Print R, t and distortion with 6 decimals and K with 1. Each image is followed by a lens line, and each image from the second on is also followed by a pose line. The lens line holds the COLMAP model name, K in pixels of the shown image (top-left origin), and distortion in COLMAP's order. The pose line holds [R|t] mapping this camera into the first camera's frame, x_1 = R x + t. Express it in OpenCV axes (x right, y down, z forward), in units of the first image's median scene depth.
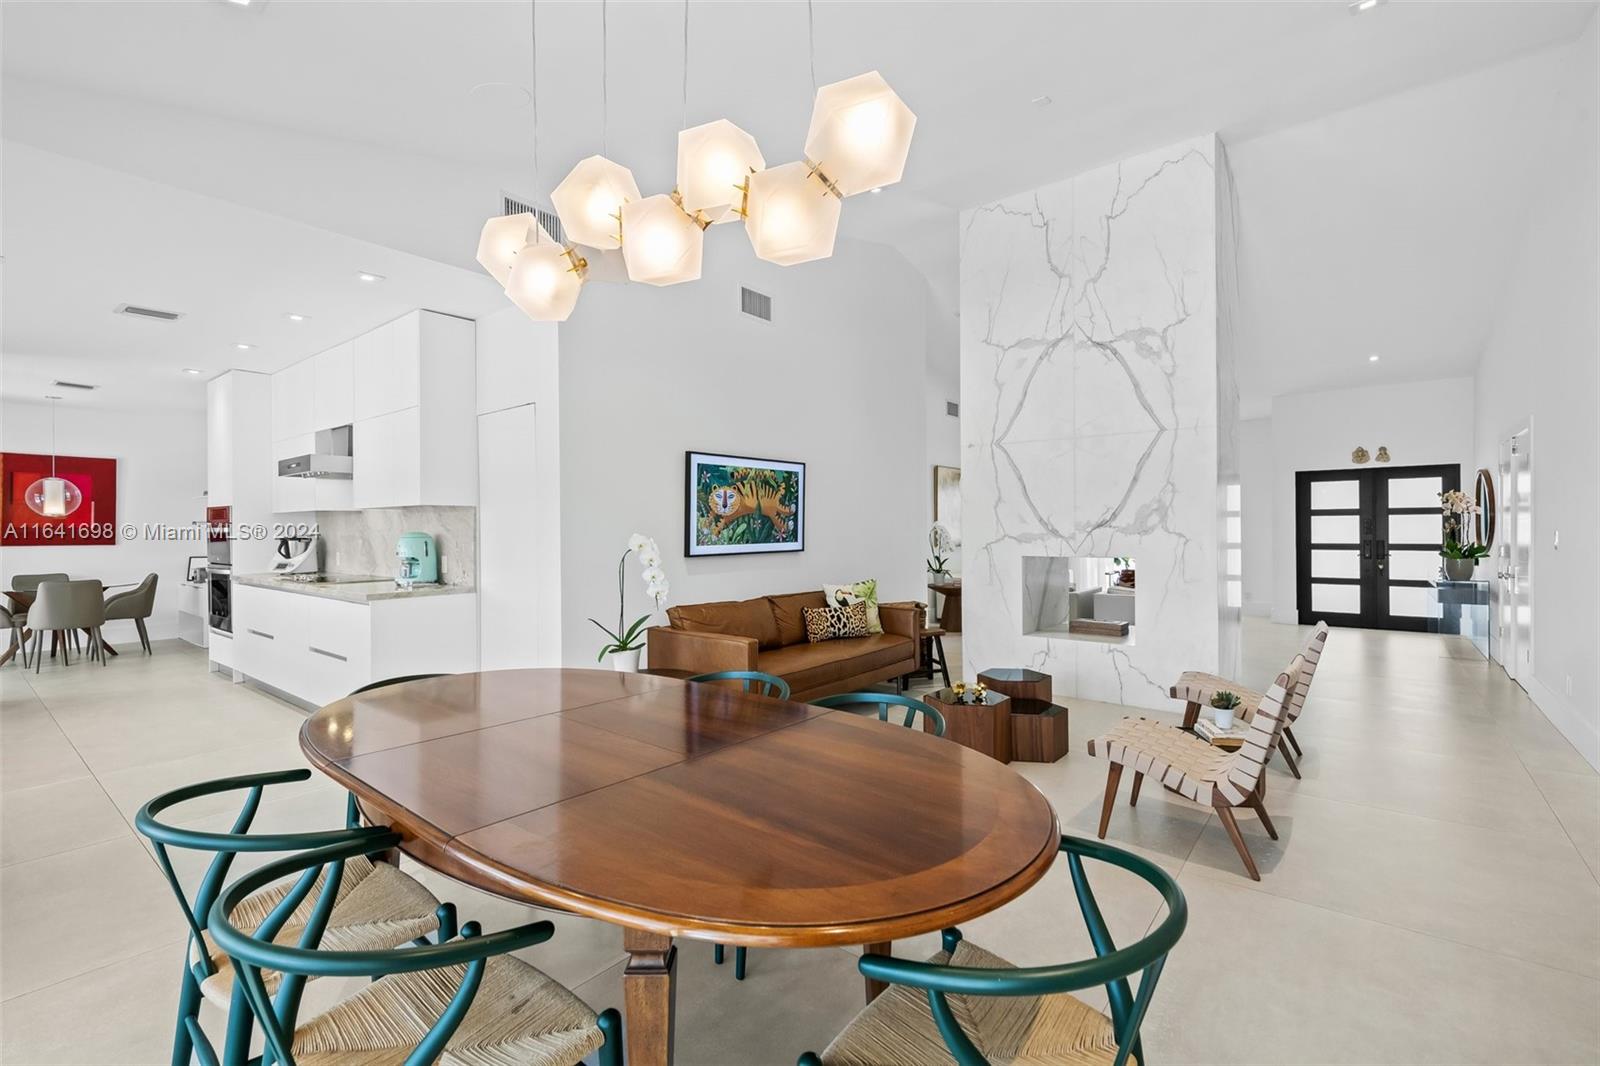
lens RADIAL K [[709.6, 0, 808.6], [0, 709.6, 523.4], [0, 0, 1]] dist [-0.000305, 0.000050]
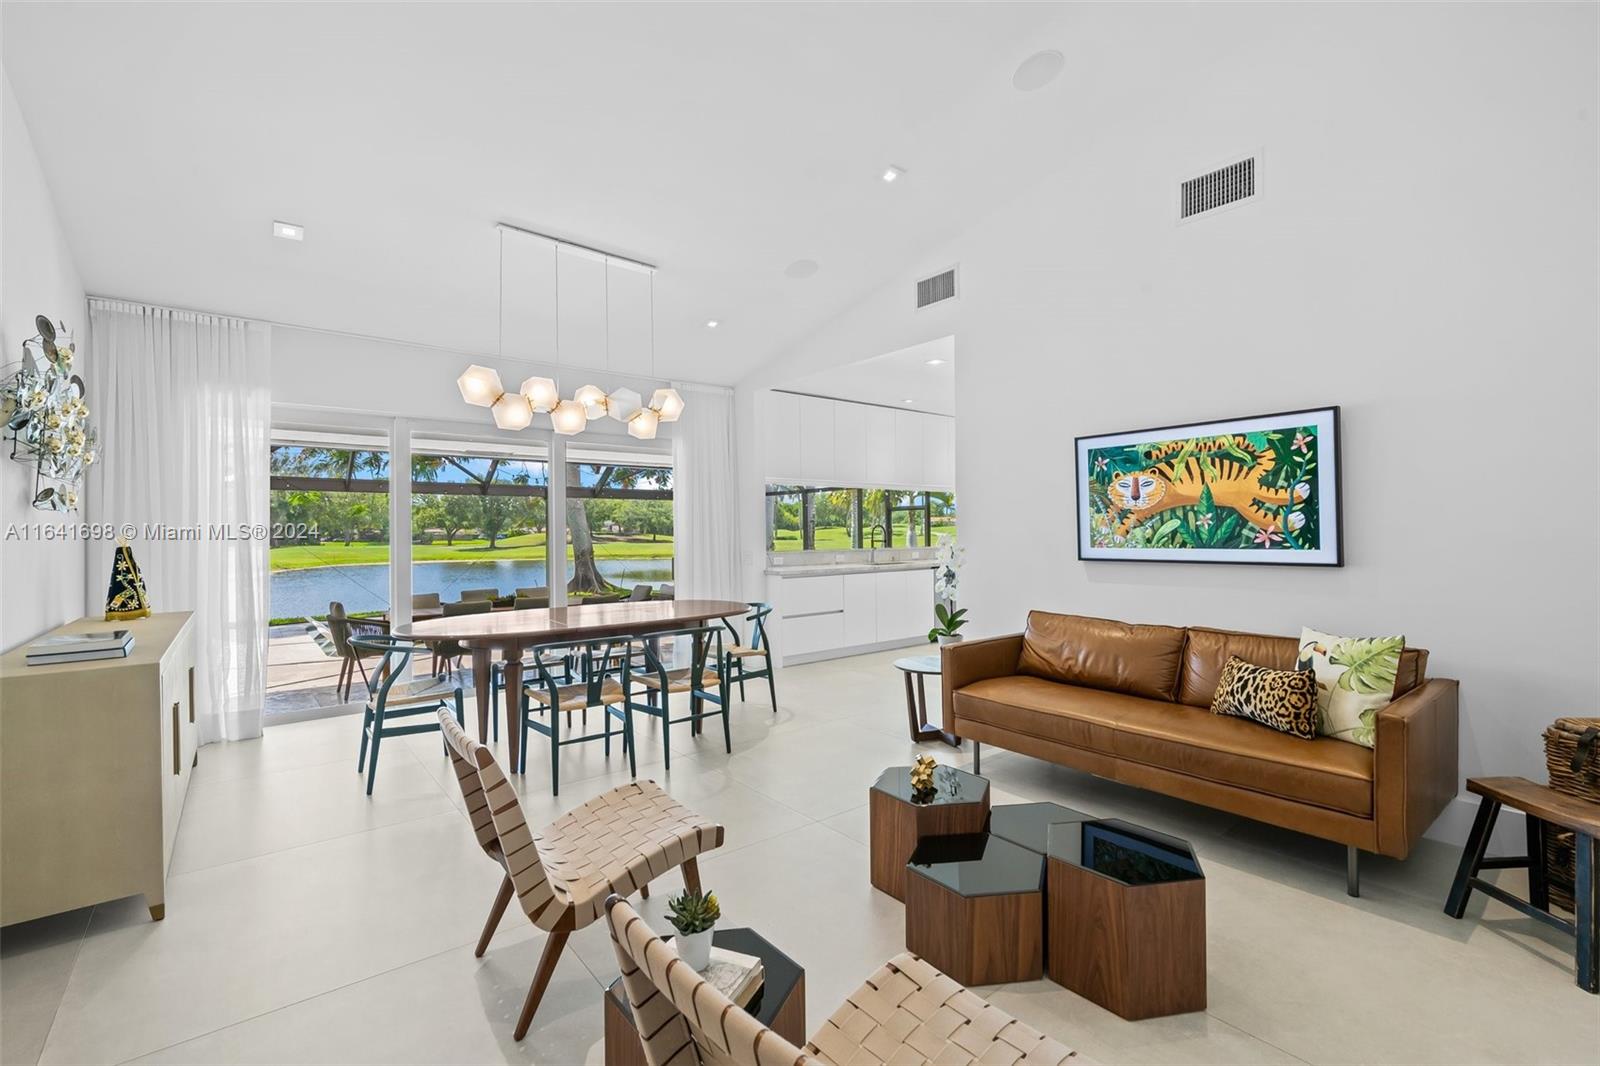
lens RADIAL K [[709.6, 0, 809.7], [0, 709.6, 533.8], [0, 0, 1]] dist [-0.000305, 0.000050]
pose [[-0.219965, 0.002291, -0.975505, 0.683200], [0.005980, 0.999982, 0.001000, 0.011468], [0.975489, -0.005614, -0.219975, 0.801520]]
